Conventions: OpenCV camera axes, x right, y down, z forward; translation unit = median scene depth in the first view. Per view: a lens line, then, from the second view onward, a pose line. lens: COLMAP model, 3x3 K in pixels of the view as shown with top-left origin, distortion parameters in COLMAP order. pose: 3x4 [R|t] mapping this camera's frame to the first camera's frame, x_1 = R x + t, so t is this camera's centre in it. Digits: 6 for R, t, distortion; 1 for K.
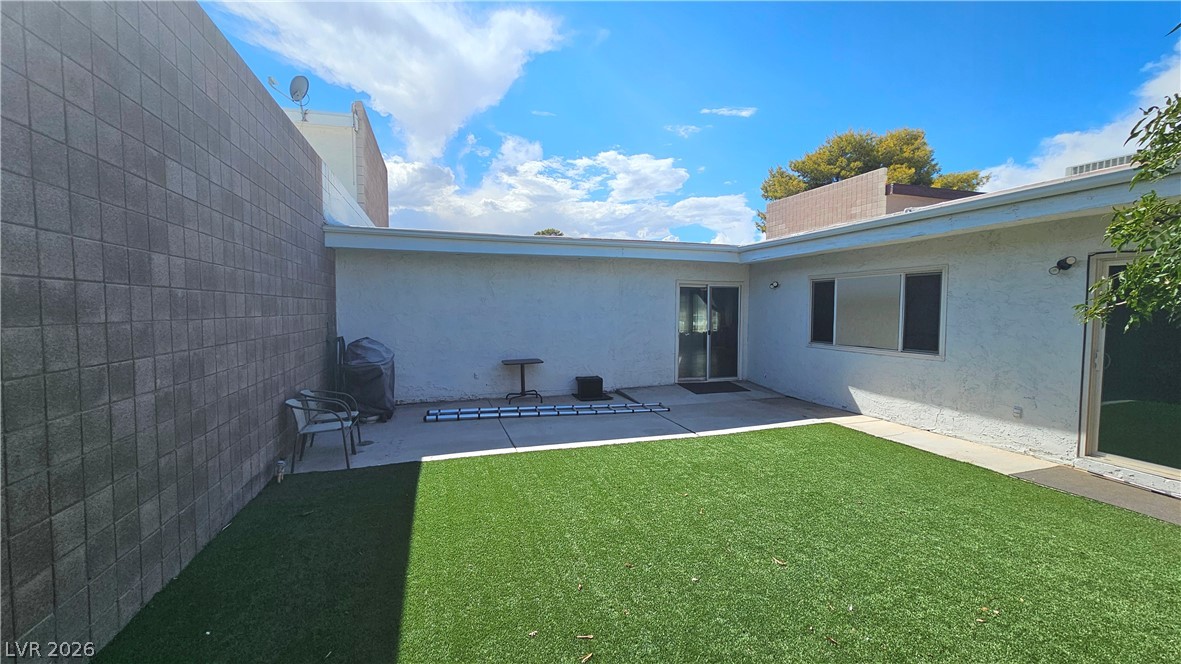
lens RADIAL K [[481.2, 0, 590.7], [0, 481.2, 335.6], [0, 0, 1]] dist [0.002329, -0.001596]
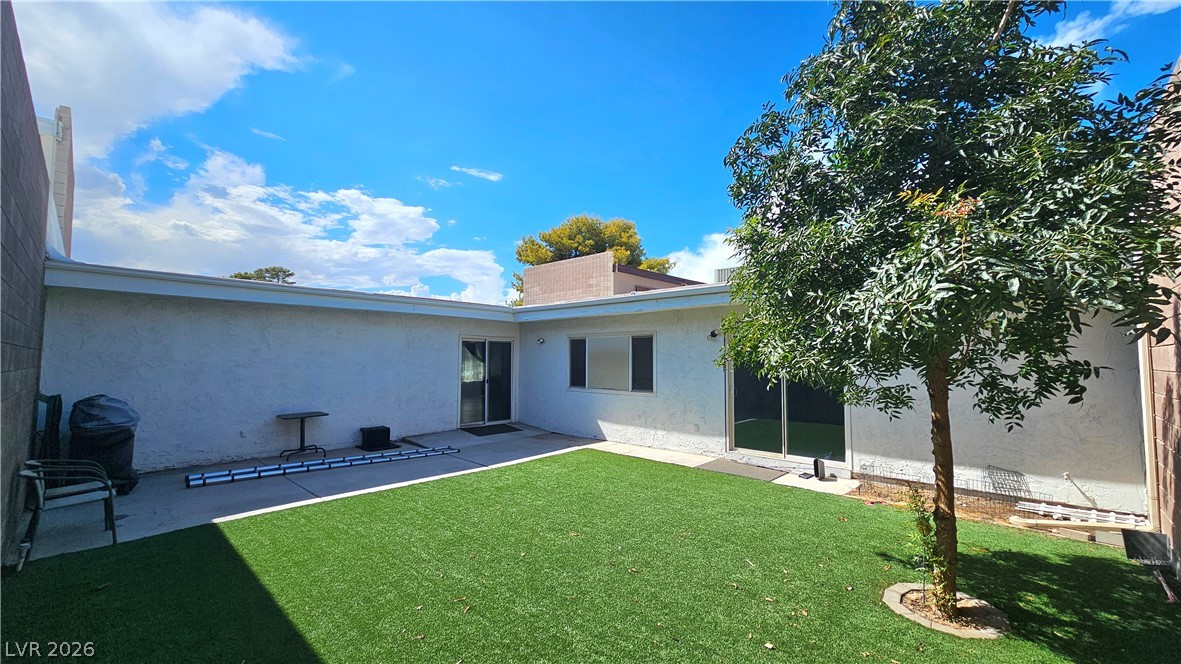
lens RADIAL K [[481.2, 0, 590.3], [0, 481.2, 332.6], [0, 0, 1]] dist [0.002329, -0.001596]
pose [[0.874208, 0.027700, 0.484762, -0.135266], [0.026269, 0.994211, -0.104184, 0.005958], [-0.484841, 0.103813, 0.868419, -0.166101]]
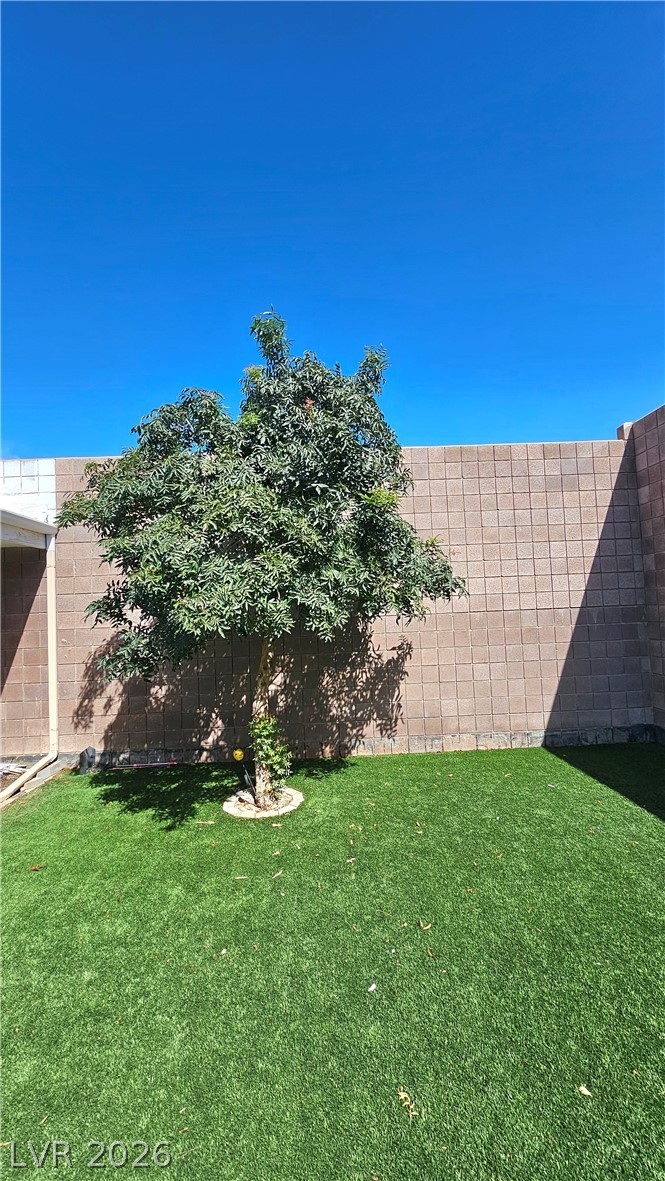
lens RADIAL K [[480.4, 0, 330.1], [0, 480.4, 587.9], [0, 0, 1]] dist [0.000453, -0.001916]
pose [[-0.958690, 0.052250, 0.279615, 0.135021], [0.056713, 0.998359, 0.007891, -0.043483], [-0.278744, 0.023423, -0.960080, 0.686292]]
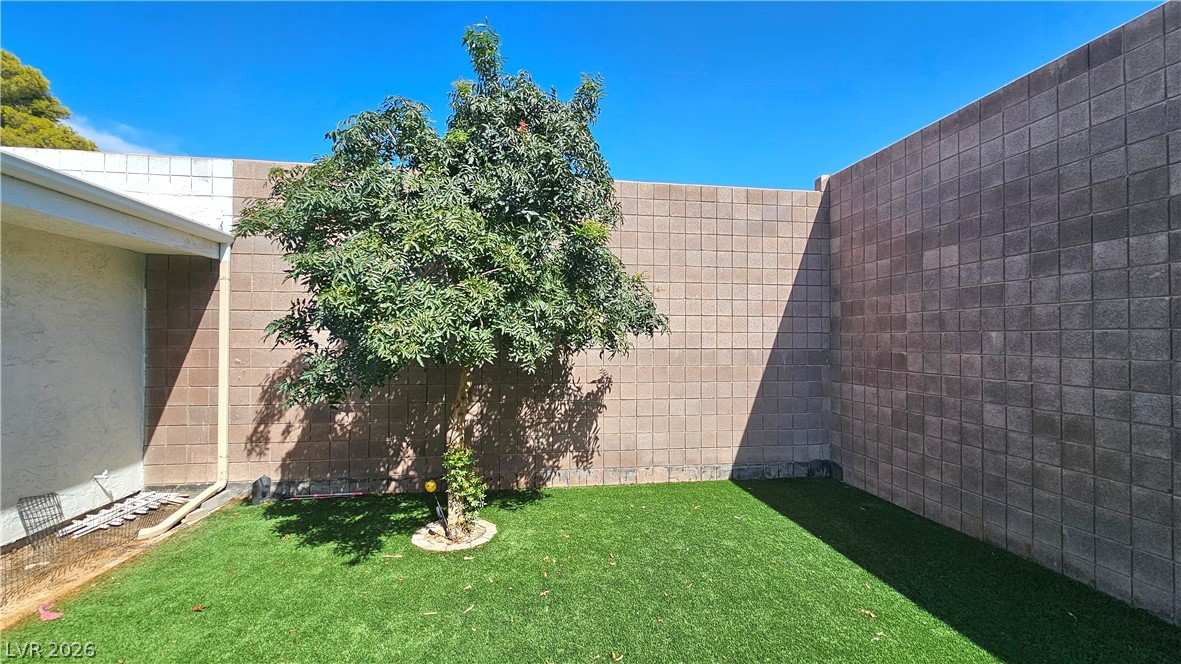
lens RADIAL K [[481.2, 0, 588.5], [0, 481.2, 333.3], [0, 0, 1]] dist [0.002329, -0.001596]
pose [[-0.987367, -0.002639, 0.158426, 0.144287], [0.004250, 0.999060, 0.043132, -0.045724], [-0.158391, 0.043261, -0.986428, 0.681379]]
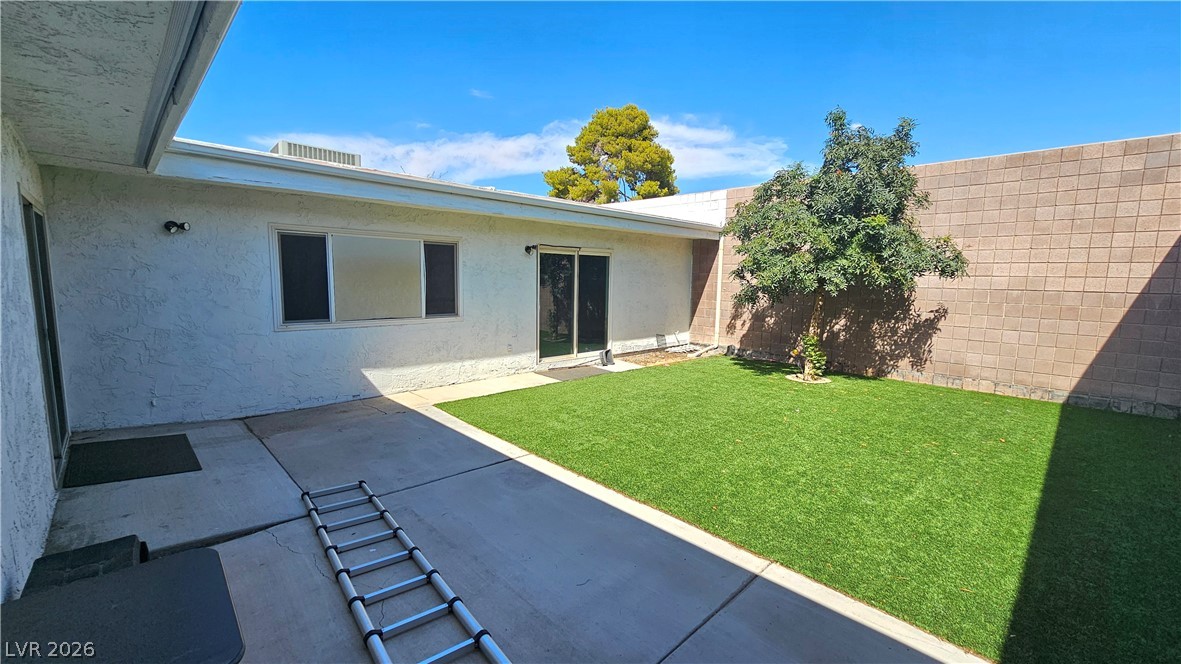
lens RADIAL K [[481.2, 0, 588.6], [0, 481.2, 334.4], [0, 0, 1]] dist [0.002329, -0.001596]
pose [[-0.447528, -0.119389, 0.886264, -0.407951], [0.031996, 0.988276, 0.149288, -0.072585], [-0.893697, 0.095168, -0.438461, 1.129242]]
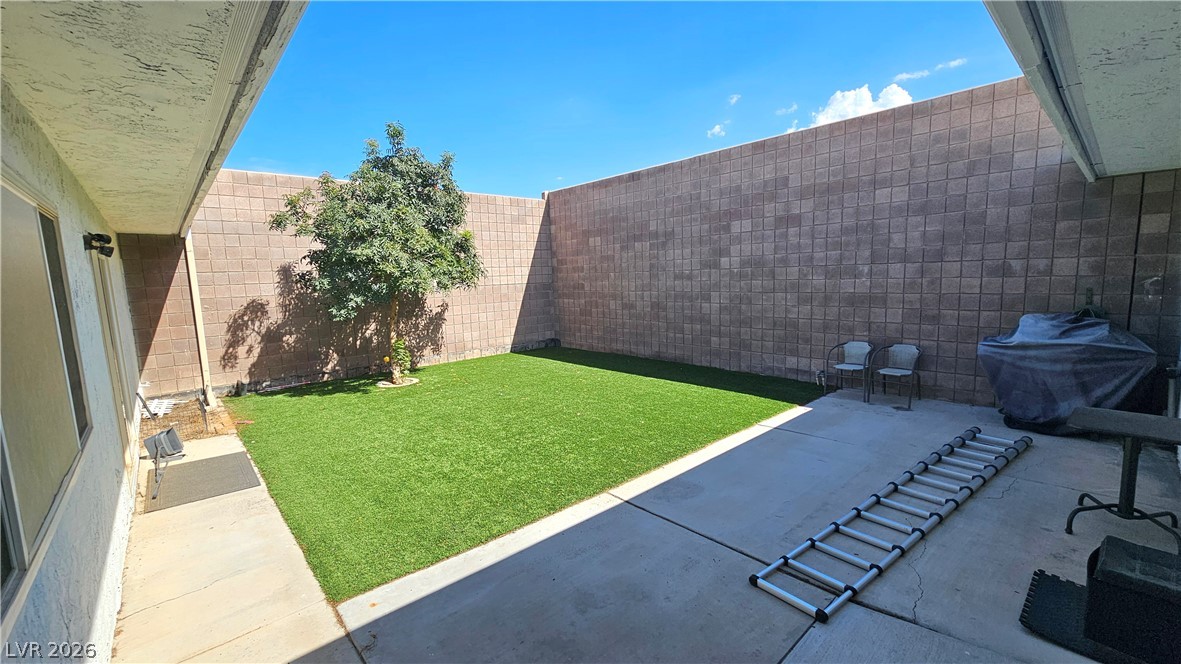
lens RADIAL K [[481.2, 0, 587.2], [0, 481.2, 335.2], [0, 0, 1]] dist [0.002329, -0.001596]
pose [[-0.912170, 0.081698, -0.401586, 0.454810], [0.010239, 0.984165, 0.176960, -0.097046], [0.409684, 0.157305, -0.898562, 1.405963]]
